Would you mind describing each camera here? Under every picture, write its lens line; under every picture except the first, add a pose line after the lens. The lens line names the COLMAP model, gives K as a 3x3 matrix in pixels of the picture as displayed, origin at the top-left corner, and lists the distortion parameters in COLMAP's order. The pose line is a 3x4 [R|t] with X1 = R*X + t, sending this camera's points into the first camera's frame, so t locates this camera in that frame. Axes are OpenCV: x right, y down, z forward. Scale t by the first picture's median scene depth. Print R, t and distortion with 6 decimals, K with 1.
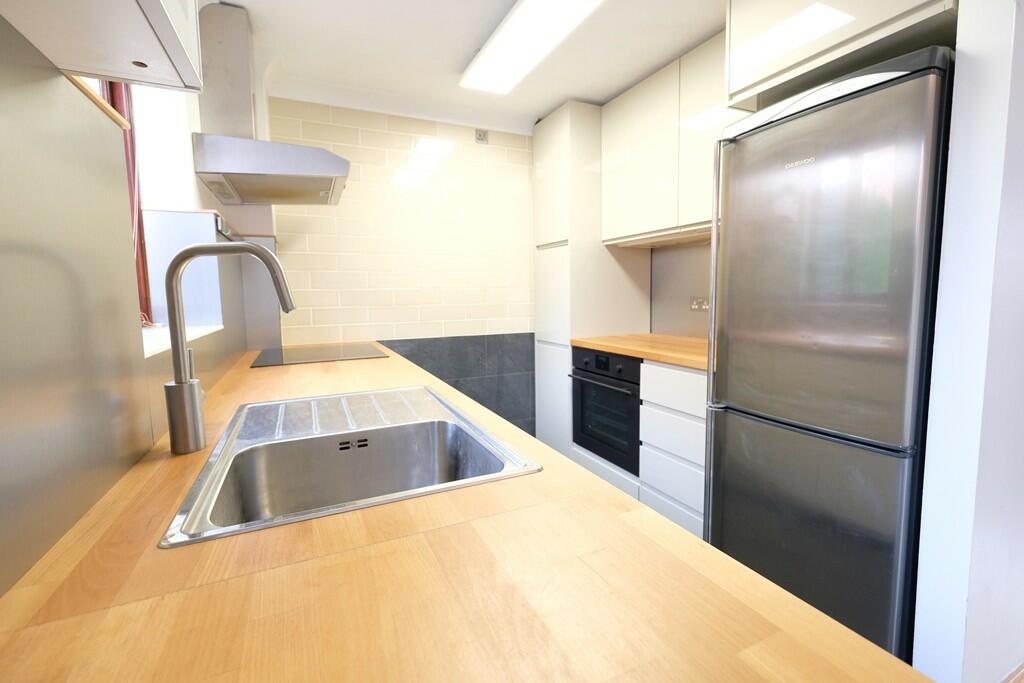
lens RADIAL K [[444.0, 0, 514.0], [0, 444.0, 336.9], [0, 0, 1]] dist [0.000068, -0.000471]
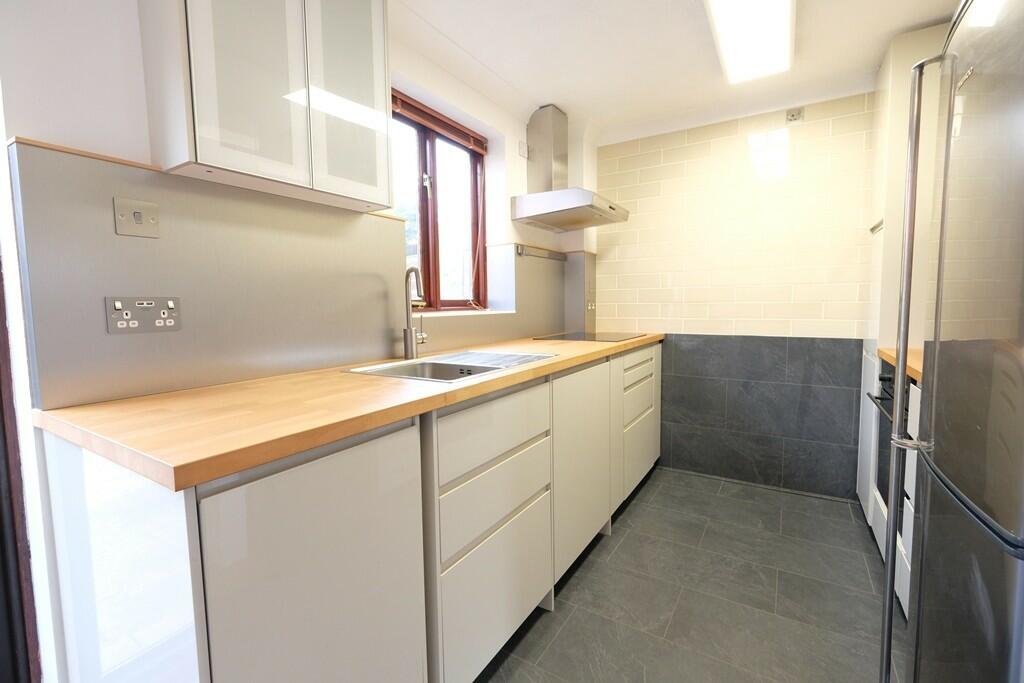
lens RADIAL K [[444.0, 0, 514.0], [0, 444.0, 336.9], [0, 0, 1]] dist [0.000068, -0.000471]
pose [[0.549202, 0.069752, -0.832773, 0.395316], [-0.075570, 0.996573, 0.033635, 0.008027], [0.832266, 0.044460, 0.552592, 0.049958]]
